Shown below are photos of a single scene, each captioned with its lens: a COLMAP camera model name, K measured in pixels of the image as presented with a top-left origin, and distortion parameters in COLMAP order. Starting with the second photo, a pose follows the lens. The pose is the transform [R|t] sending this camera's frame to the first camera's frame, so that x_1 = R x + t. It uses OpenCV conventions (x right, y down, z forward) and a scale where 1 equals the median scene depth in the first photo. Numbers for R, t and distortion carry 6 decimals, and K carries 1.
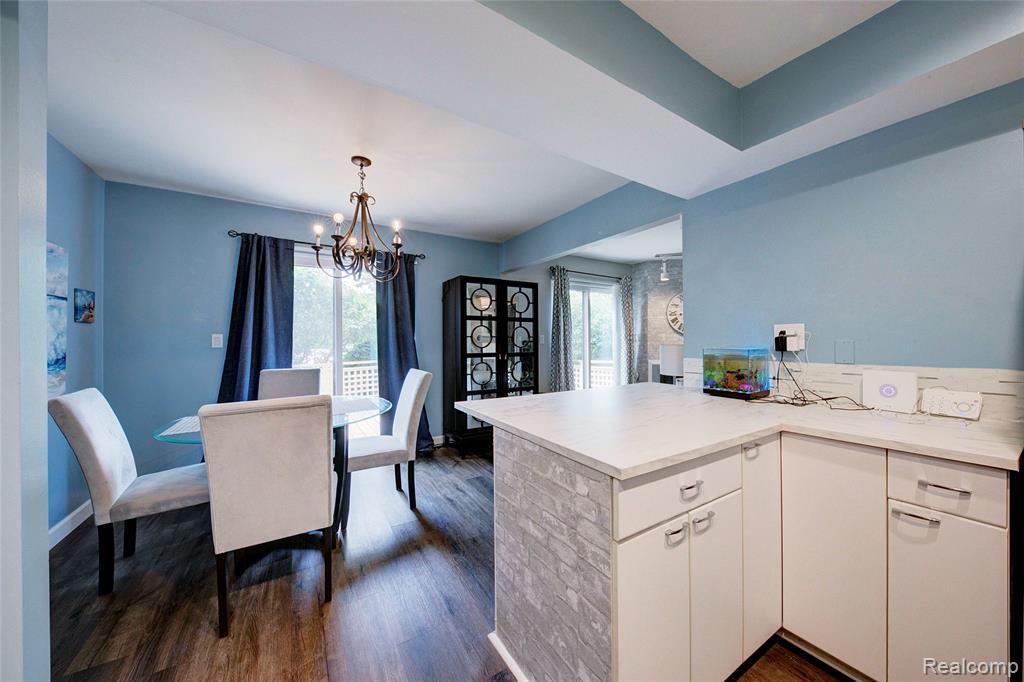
lens RADIAL K [[348.7, 0, 513.4], [0, 348.7, 338.4], [0, 0, 1]] dist [0.008127, -0.006784]
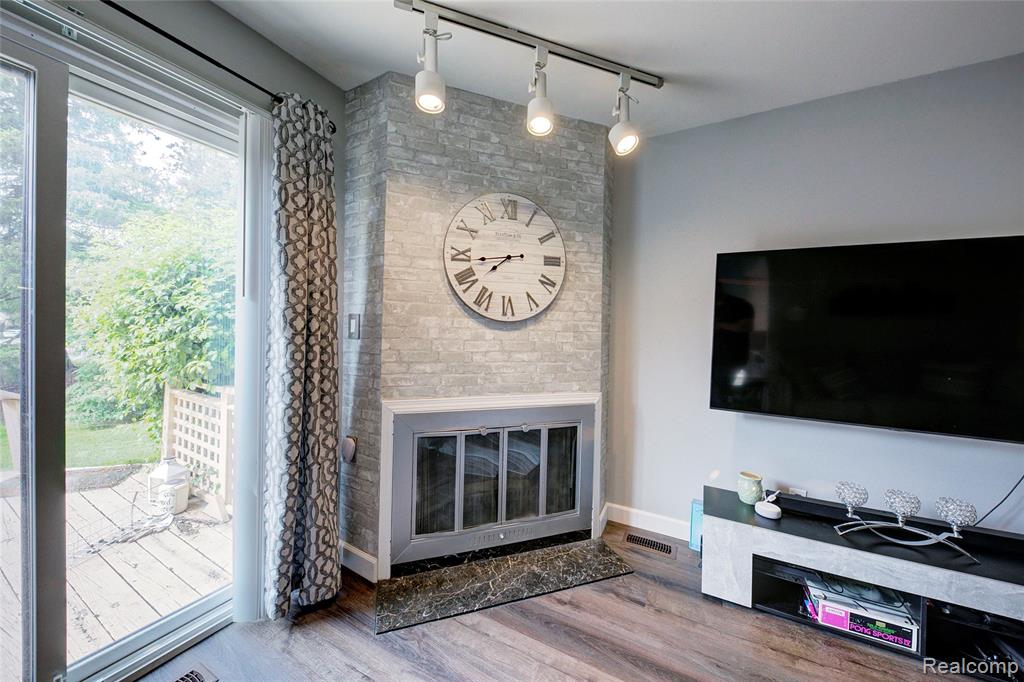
lens RADIAL K [[348.7, 0, 513.4], [0, 348.7, 338.4], [0, 0, 1]] dist [0.008127, -0.006784]
pose [[0.865051, 0.018779, 0.501333, 0.523062], [-0.027769, 0.999560, 0.010472, 0.002470], [-0.500916, -0.022980, 0.865191, 1.073801]]
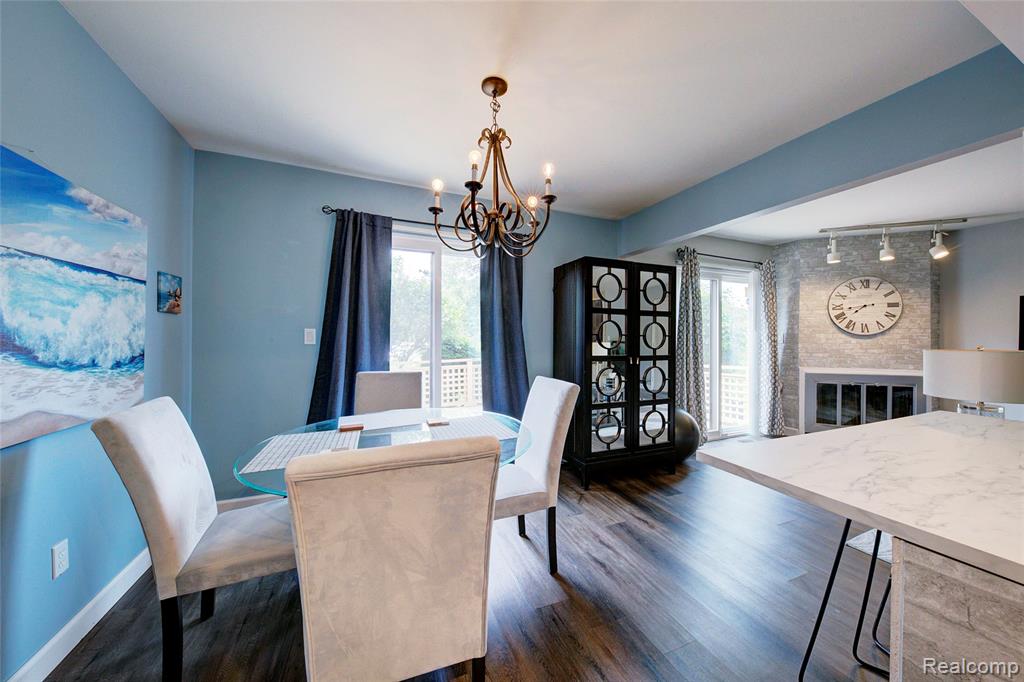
lens RADIAL K [[348.7, 0, 513.4], [0, 348.7, 338.4], [0, 0, 1]] dist [0.008127, -0.006784]
pose [[0.986923, 0.011648, -0.160769, -0.186742], [-0.011069, 0.999929, 0.004494, 0.002024], [0.160810, -0.002656, 0.986982, 0.202483]]
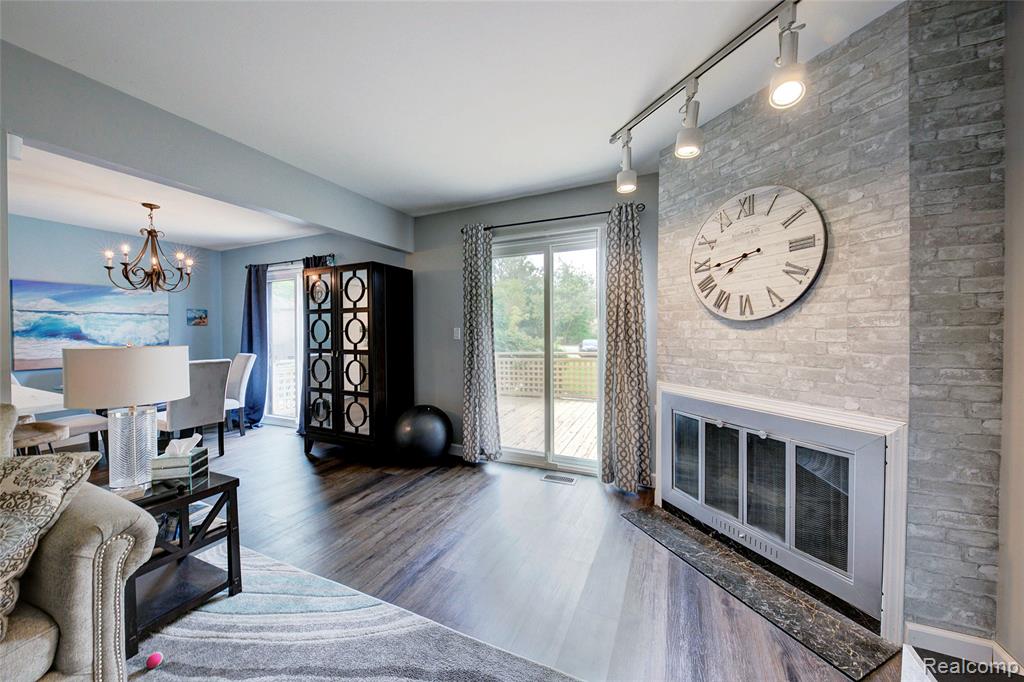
lens RADIAL K [[348.7, 0, 513.4], [0, 348.7, 338.4], [0, 0, 1]] dist [0.008127, -0.006784]
pose [[0.555925, 0.016234, -0.831074, 1.023383], [0.005149, 0.999723, 0.022973, -0.004387], [0.831216, -0.017050, 0.555687, 0.955671]]
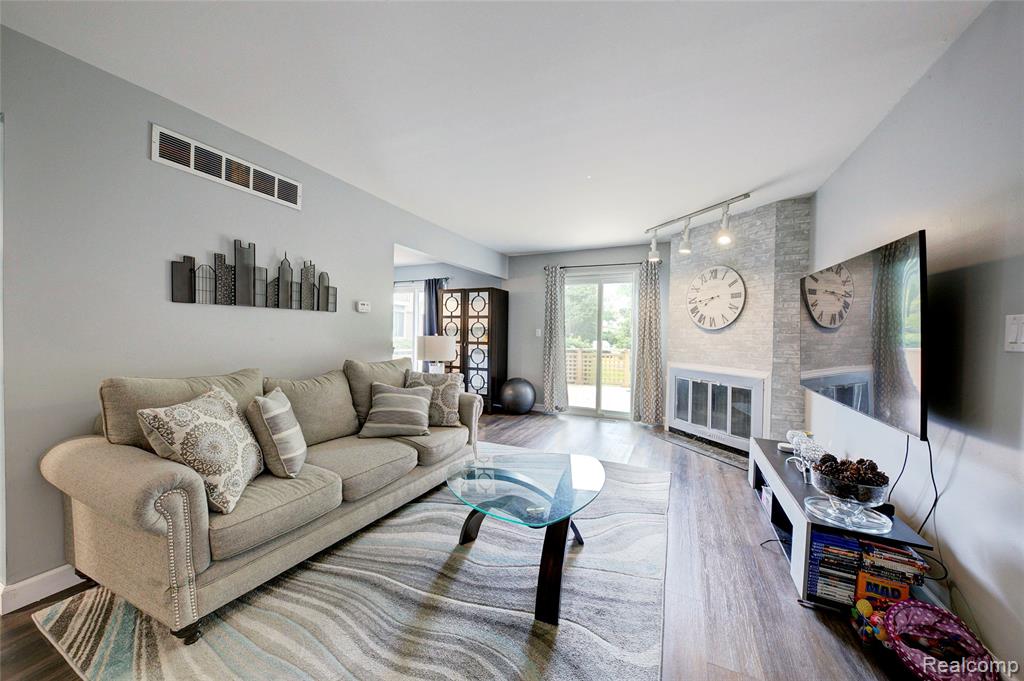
lens RADIAL K [[348.7, 0, 513.4], [0, 348.7, 337.9], [0, 0, 1]] dist [0.008127, -0.006784]
pose [[0.545637, 0.026556, -0.837601, 1.347627], [-0.015344, 0.999647, 0.021698, -0.005315], [0.837881, 0.001013, 0.545852, 0.438286]]
